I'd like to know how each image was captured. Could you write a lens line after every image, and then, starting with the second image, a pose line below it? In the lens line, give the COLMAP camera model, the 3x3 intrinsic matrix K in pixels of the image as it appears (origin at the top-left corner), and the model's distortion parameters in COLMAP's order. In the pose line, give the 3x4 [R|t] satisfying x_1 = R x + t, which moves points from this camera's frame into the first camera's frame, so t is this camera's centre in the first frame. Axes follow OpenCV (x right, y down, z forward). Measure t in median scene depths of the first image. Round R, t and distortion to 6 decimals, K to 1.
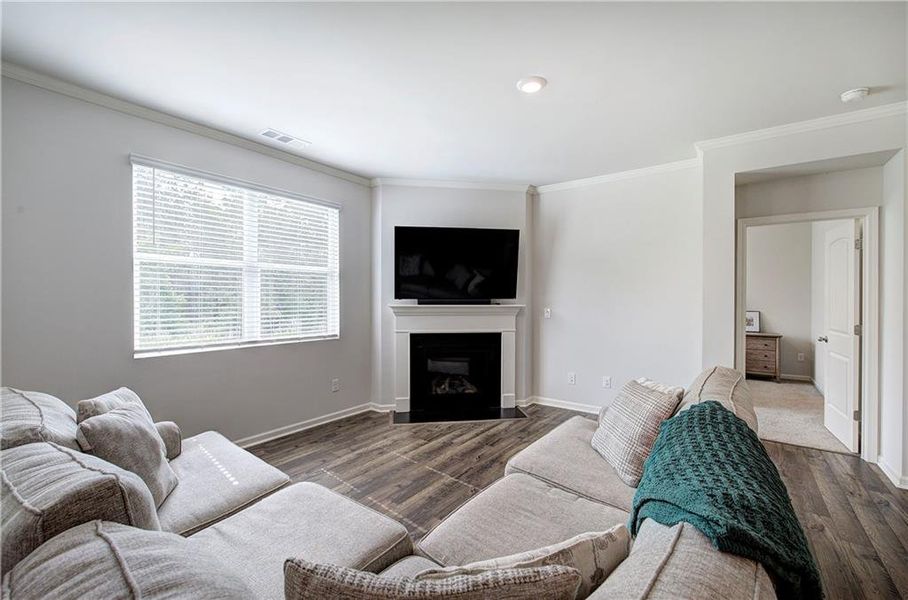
lens RADIAL K [[387.0, 0, 456.4], [0, 387.0, 299.2], [0, 0, 1]] dist [-0.018007, 0.000444]
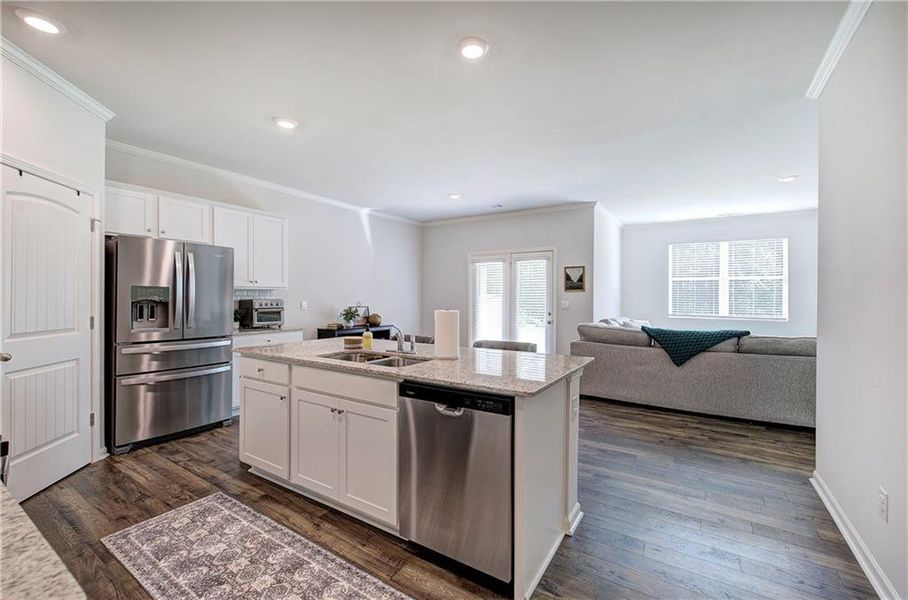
lens RADIAL K [[379.7, 0, 461.3], [0, 379.7, 298.8], [0, 0, 1]] dist [-0.016599, 0.000283]
pose [[0.071496, 0.003446, -0.997435, 1.113636], [-0.007743, 0.999966, 0.002899, 0.019356], [0.997411, 0.007516, 0.071520, -0.422489]]
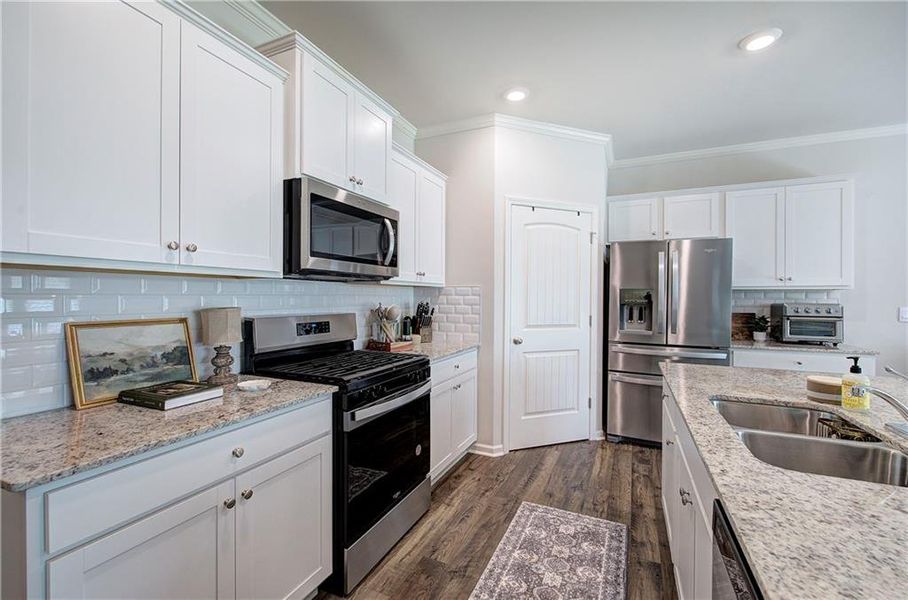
lens RADIAL K [[379.7, 0, 461.3], [0, 379.7, 298.8], [0, 0, 1]] dist [-0.016599, 0.000283]
pose [[-0.978961, -0.006649, -0.203937, 0.834068], [-0.008412, 0.999934, 0.007778, 0.018774], [0.203872, 0.009330, -0.978953, -0.310141]]
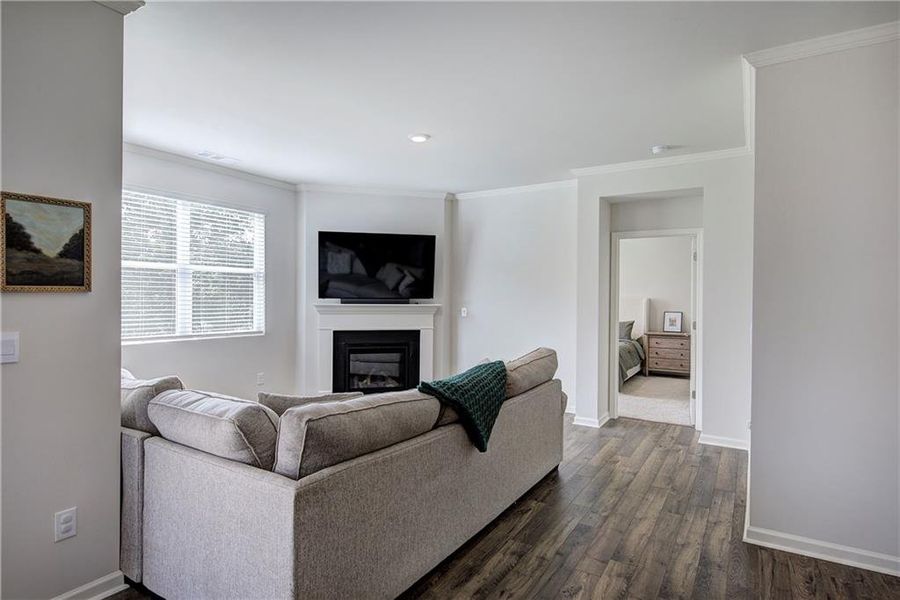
lens RADIAL K [[499.5, 0, 457.4], [0, 499.5, 298.7], [0, 0, 1]] dist [0.011081, -0.001260]
pose [[0.995924, 0.004889, 0.090059, 0.103001], [-0.005032, 0.999986, 0.001368, -0.003648], [-0.090051, -0.001816, 0.995935, -0.427162]]
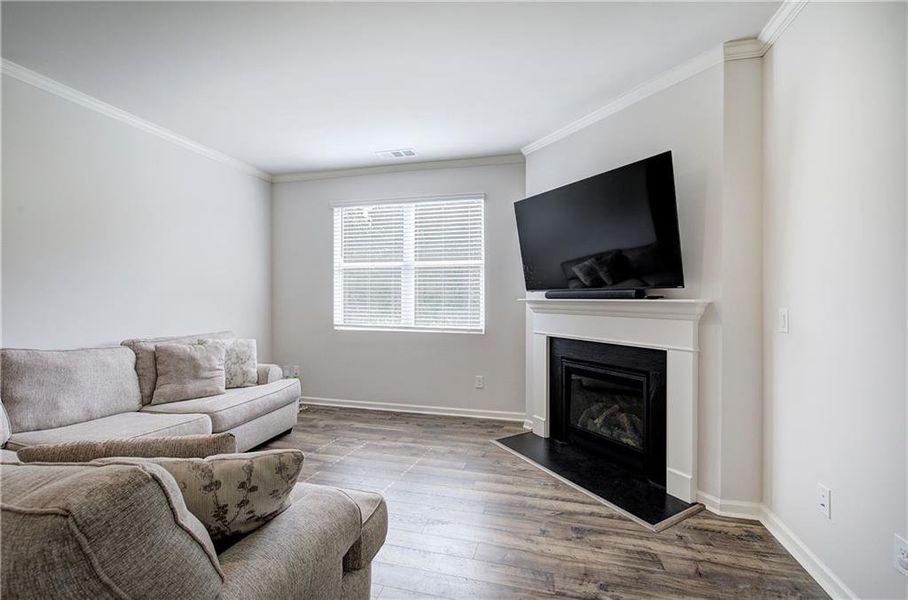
lens RADIAL K [[387.0, 0, 456.4], [0, 387.0, 299.2], [0, 0, 1]] dist [-0.018007, 0.000444]
pose [[0.359517, 0.001113, -0.933138, 0.556010], [-0.004453, 0.999990, -0.000523, 0.017764], [0.933128, 0.004343, 0.359518, 0.588046]]
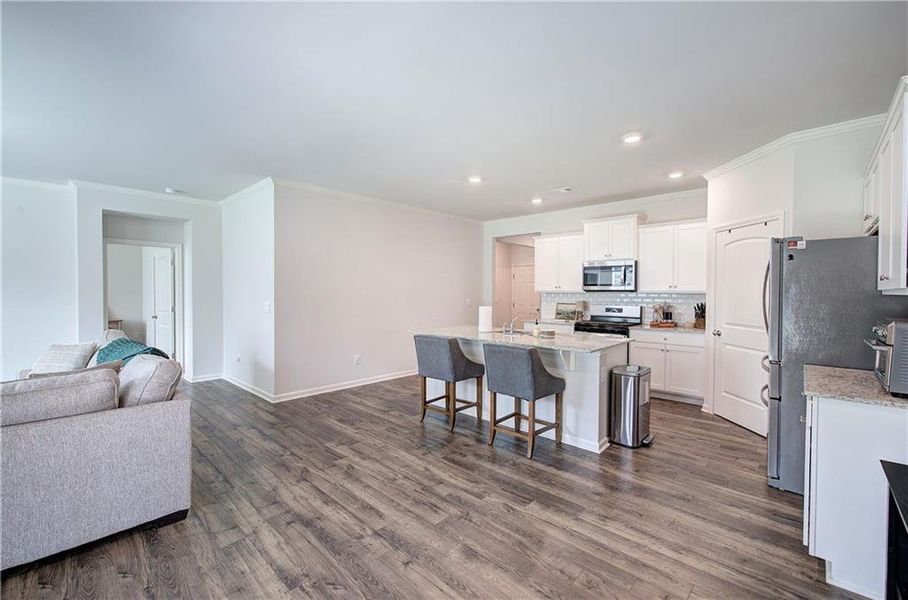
lens RADIAL K [[387.0, 0, 456.4], [0, 387.0, 299.2], [0, 0, 1]] dist [-0.018007, 0.000444]
pose [[0.120611, -0.021700, 0.992463, -0.475781], [-0.000585, 0.999759, 0.021930, -0.004756], [-0.992700, -0.003226, 0.120569, -0.451228]]
